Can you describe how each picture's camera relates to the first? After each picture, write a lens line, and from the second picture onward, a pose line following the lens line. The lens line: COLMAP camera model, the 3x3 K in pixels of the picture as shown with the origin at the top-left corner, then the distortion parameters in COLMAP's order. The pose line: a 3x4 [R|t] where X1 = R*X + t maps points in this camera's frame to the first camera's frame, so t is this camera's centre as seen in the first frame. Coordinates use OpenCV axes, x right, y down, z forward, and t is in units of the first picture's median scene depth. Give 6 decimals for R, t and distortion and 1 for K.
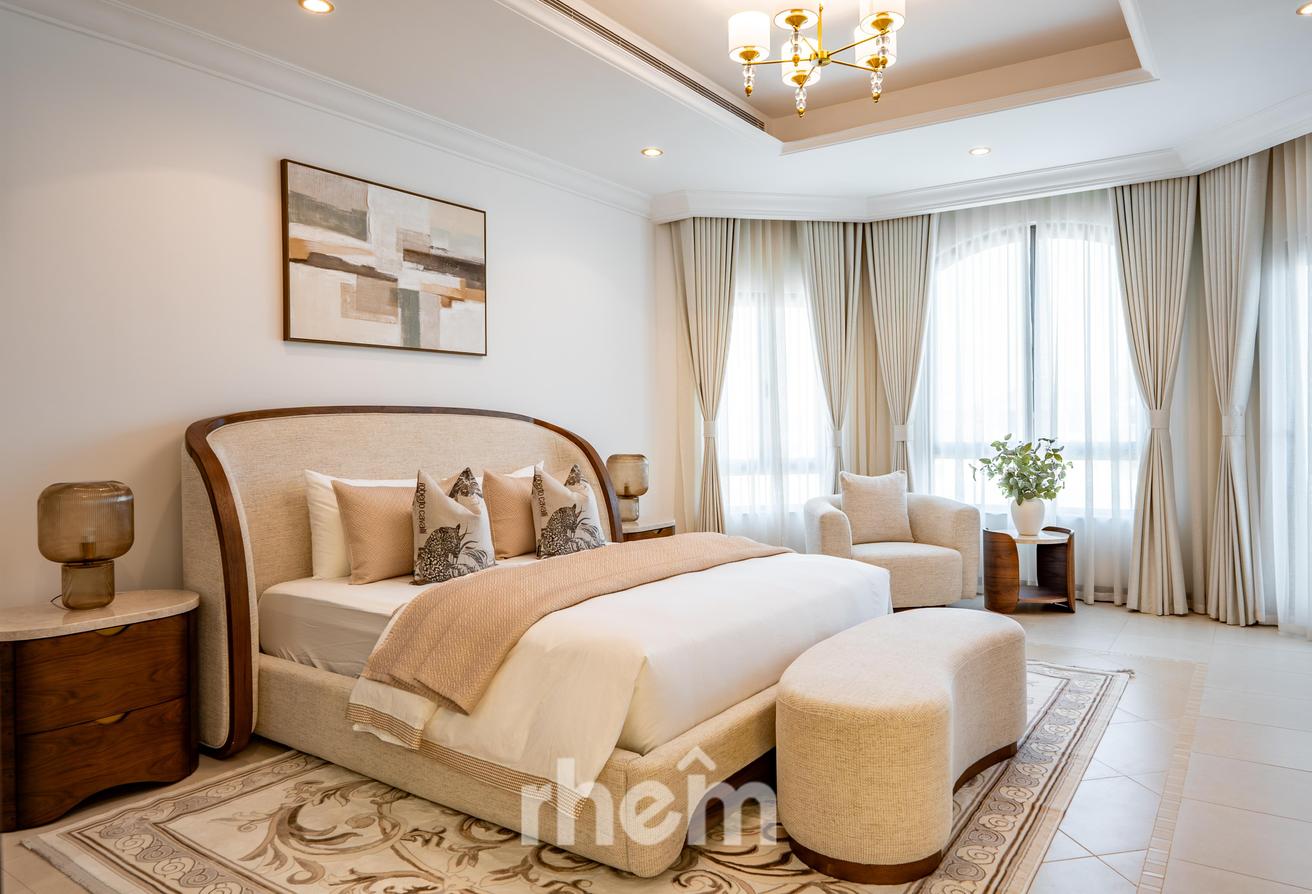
lens RADIAL K [[824.2, 0, 656.0], [0, 824.2, 447.0], [0, 0, 1]] dist [0.001031, 0.000932]
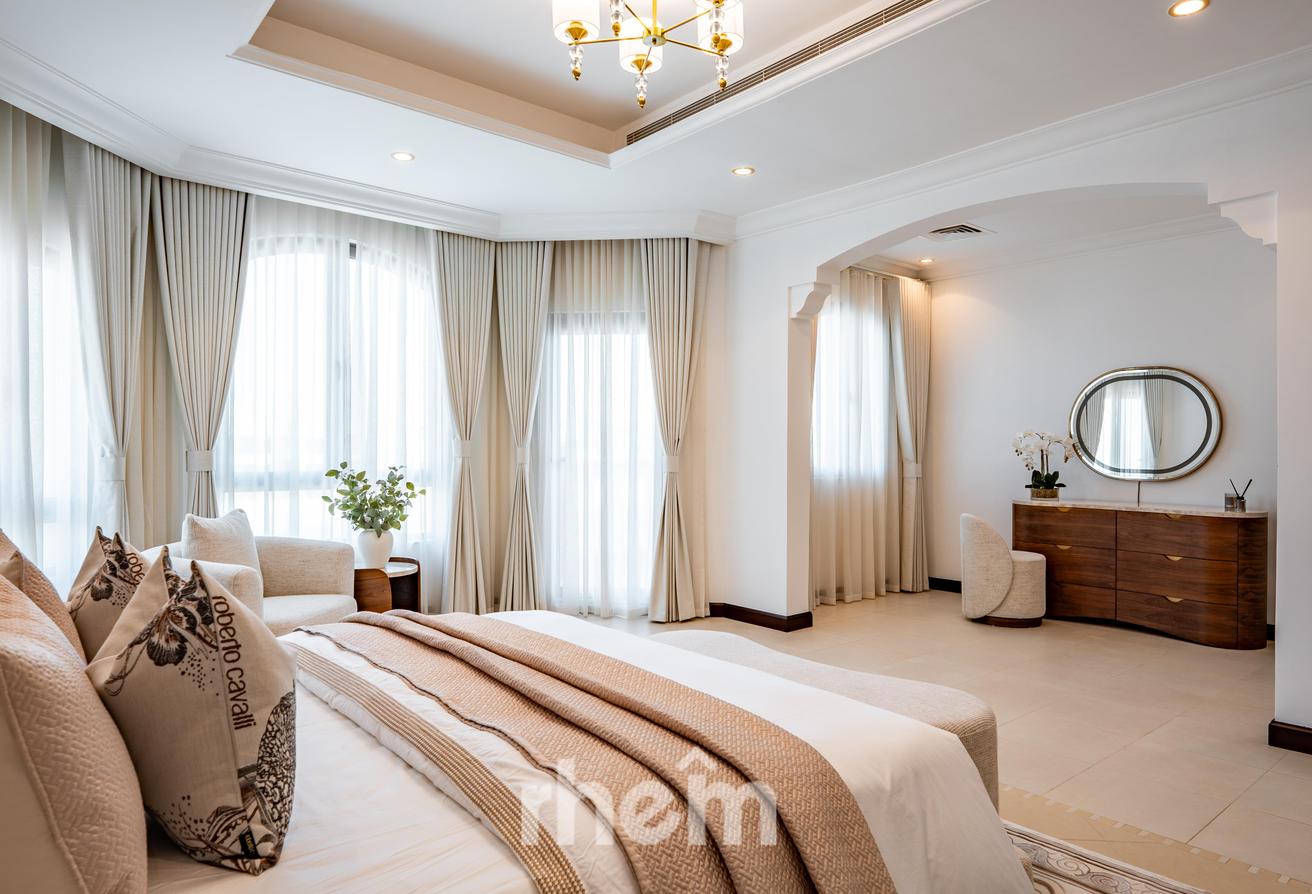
lens RADIAL K [[824.2, 0, 656.0], [0, 824.2, 447.0], [0, 0, 1]] dist [0.001031, 0.000932]
pose [[0.281501, 0.015711, 0.959432, -0.377573], [0.008401, 0.999787, -0.018837, -0.013094], [-0.959524, 0.013363, 0.281309, 0.430170]]
